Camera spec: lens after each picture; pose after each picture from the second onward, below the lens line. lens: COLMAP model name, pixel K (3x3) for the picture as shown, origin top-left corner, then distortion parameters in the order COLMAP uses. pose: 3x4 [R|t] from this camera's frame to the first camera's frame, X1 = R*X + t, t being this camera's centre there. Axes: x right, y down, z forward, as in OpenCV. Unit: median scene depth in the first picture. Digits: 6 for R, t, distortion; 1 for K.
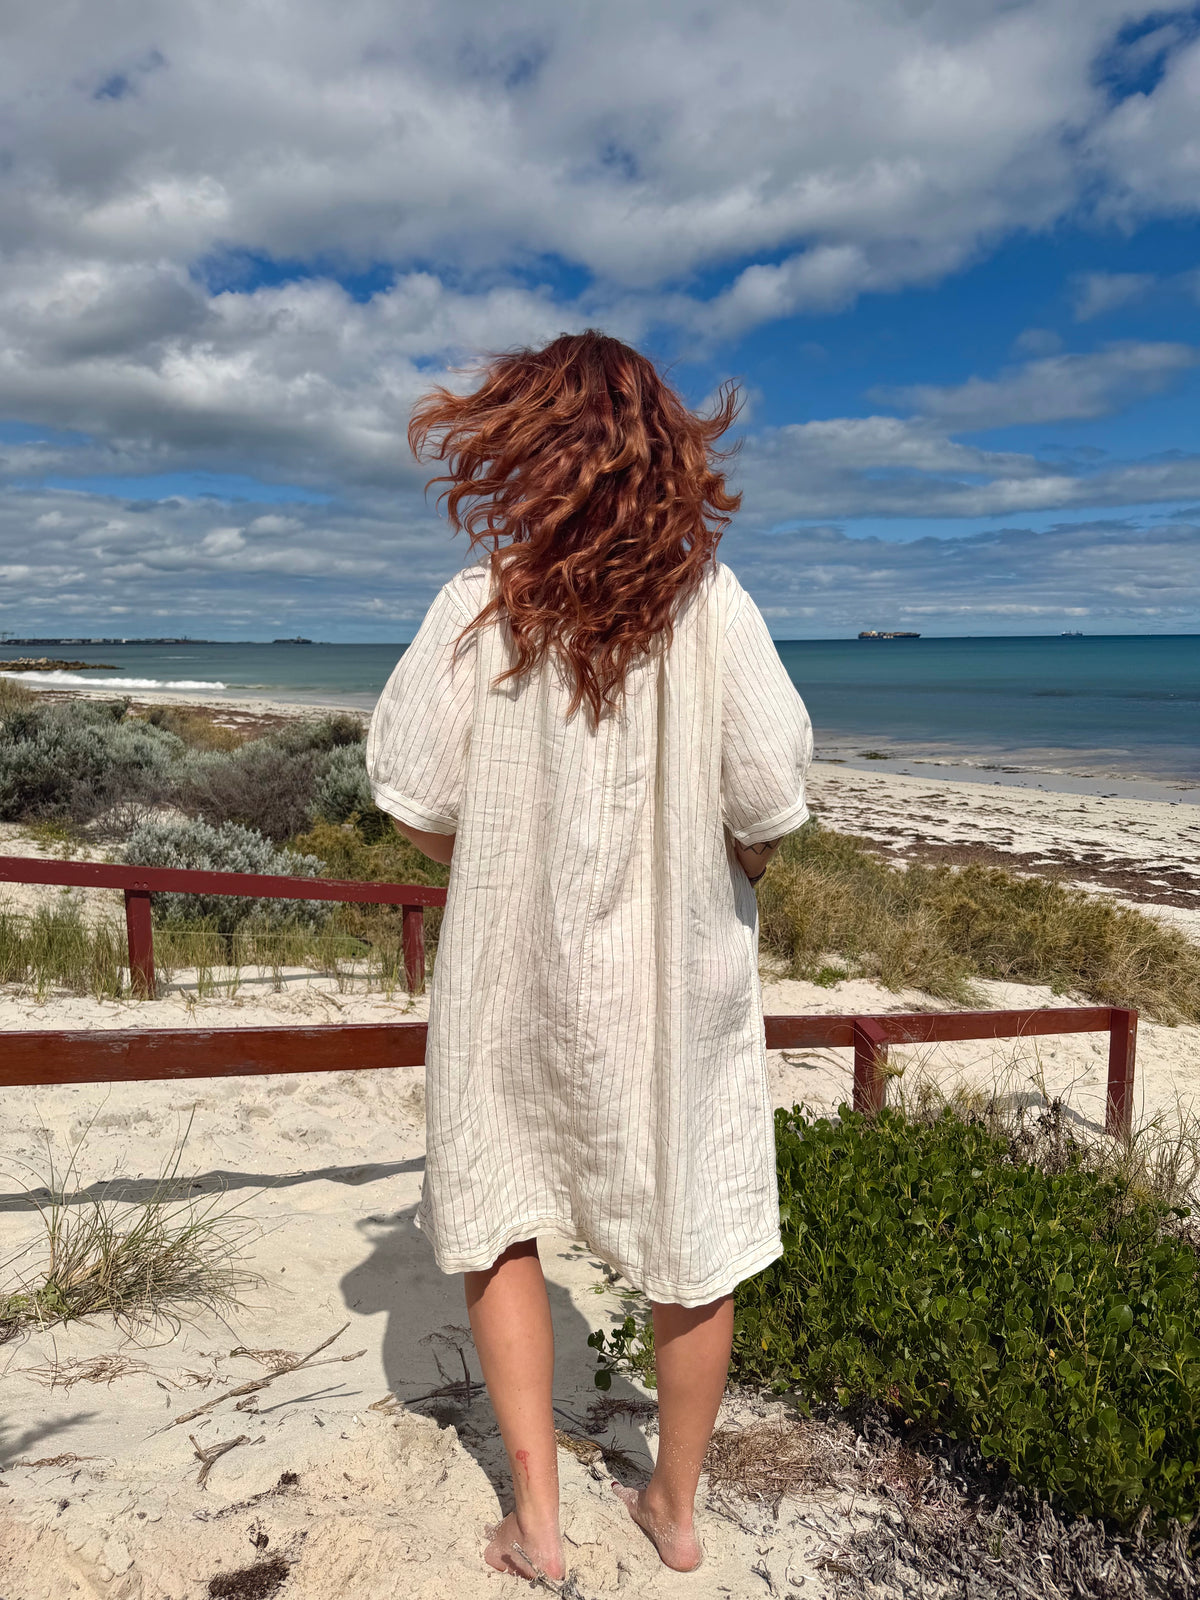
lens RADIAL K [[1202.2, 0, 600.0], [0, 1202.2, 800.0], [0, 0, 1]] dist [0.013301, -0.013870]
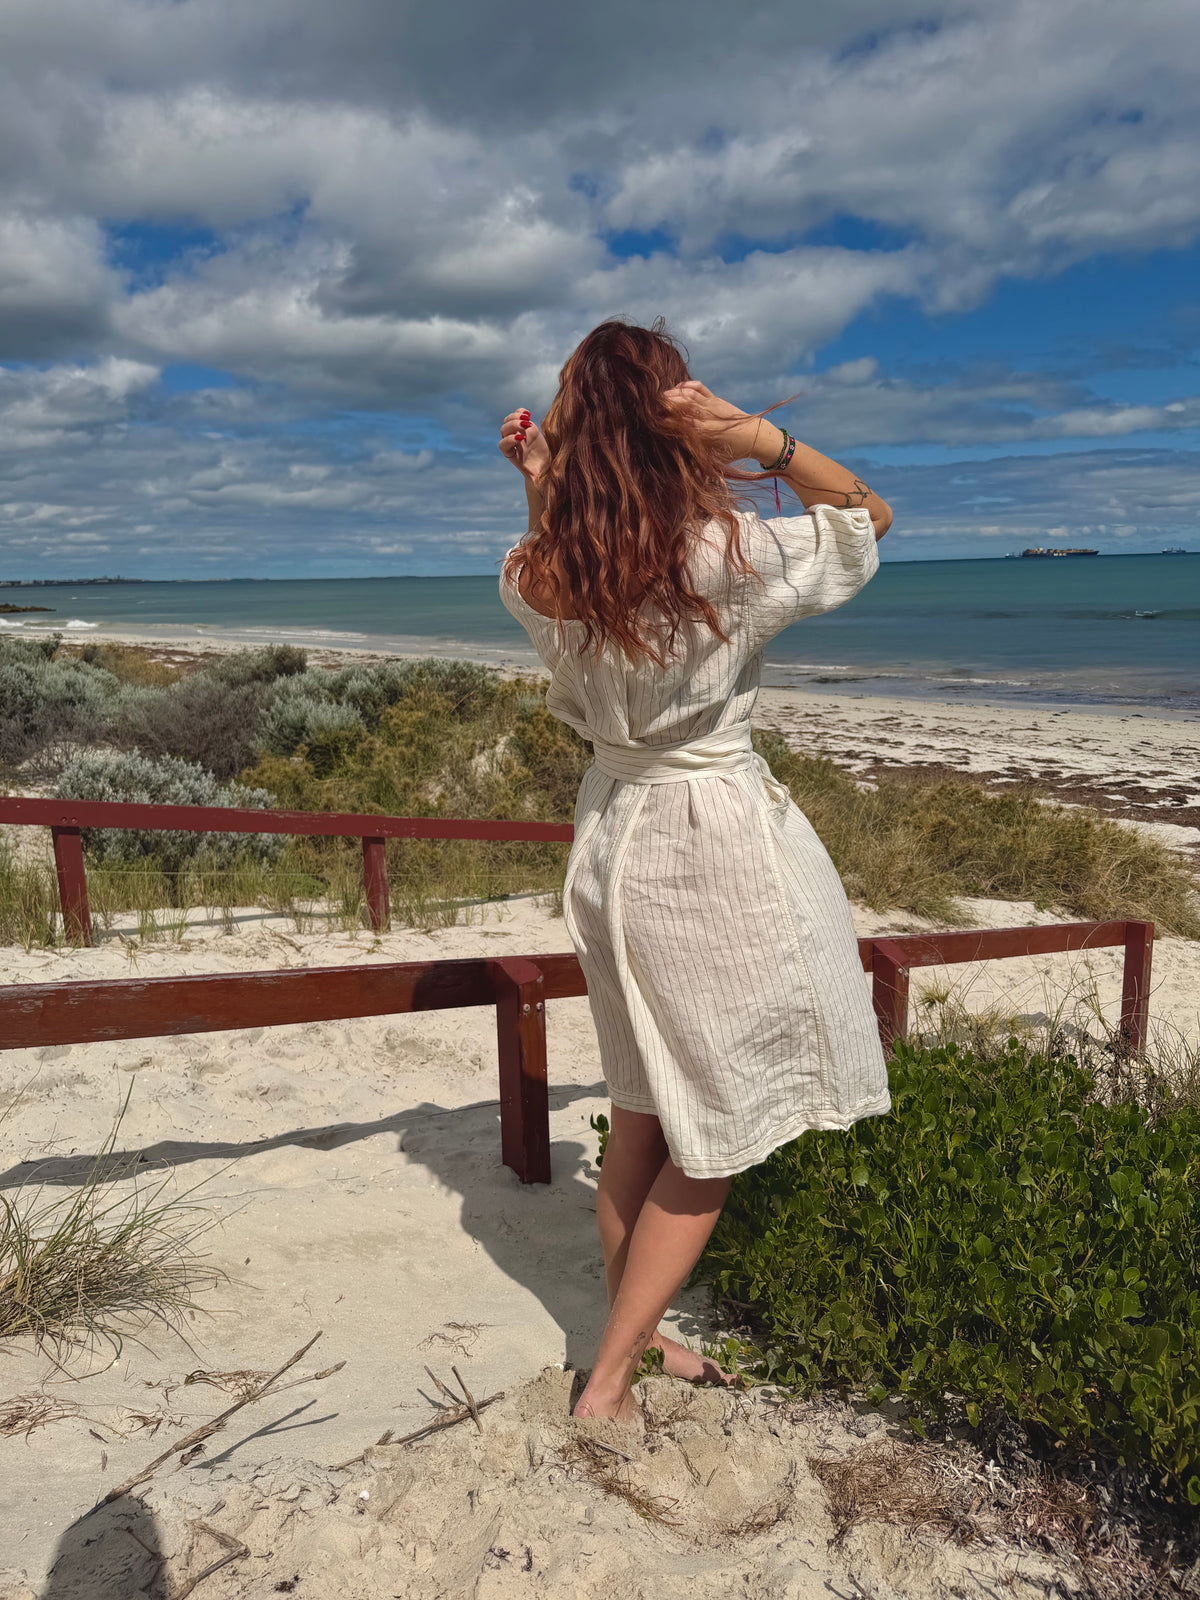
lens RADIAL K [[1201.3, 0, 602.5], [0, 1201.3, 817.1], [0, 0, 1]] dist [-0.002829, -0.003267]
pose [[0.998691, -0.029415, 0.041837, -0.016884], [0.026444, 0.997205, 0.069874, 0.012200], [-0.043775, -0.068676, 0.996678, 0.070836]]
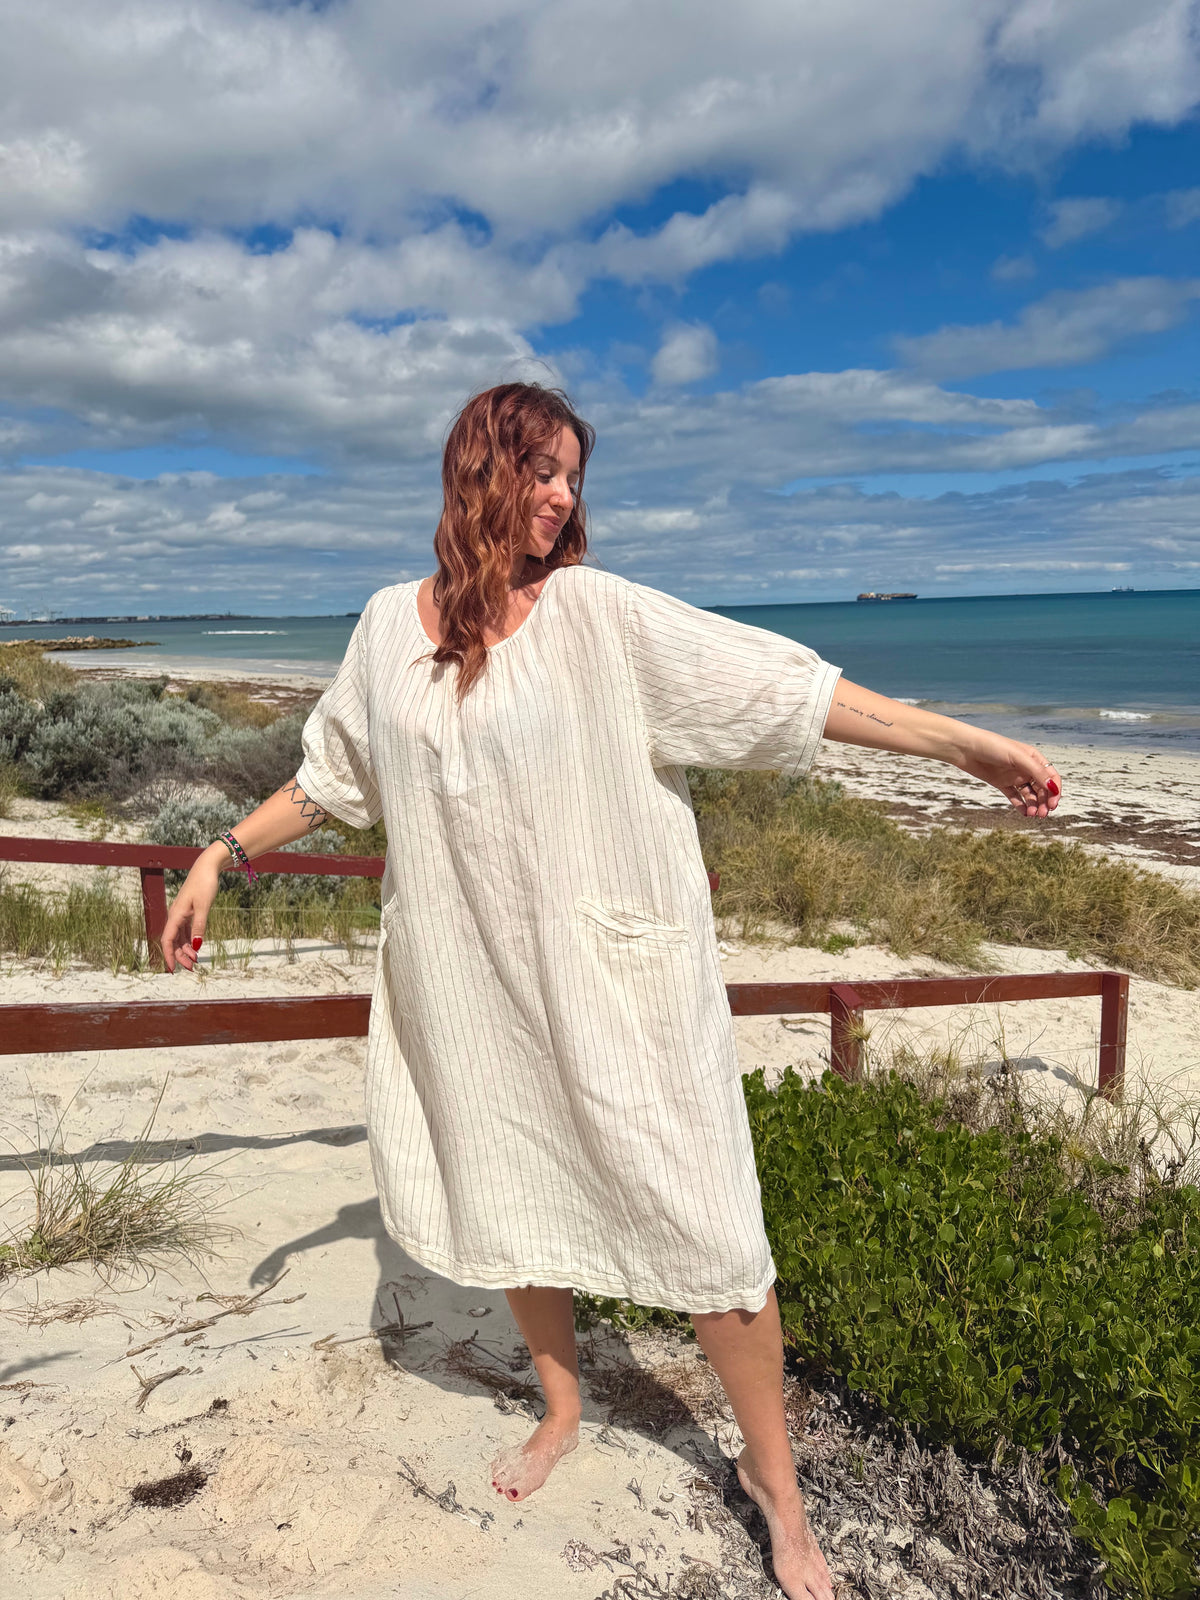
lens RADIAL K [[1200.9, 0, 591.8], [0, 1200.9, 794.4], [0, 0, 1]] dist [0.023373, -0.028043]
pose [[0.998963, -0.014270, -0.043230, 0.033683], [0.015234, 0.999641, 0.022040, -0.004934], [0.042900, -0.022676, 0.998822, -0.020798]]
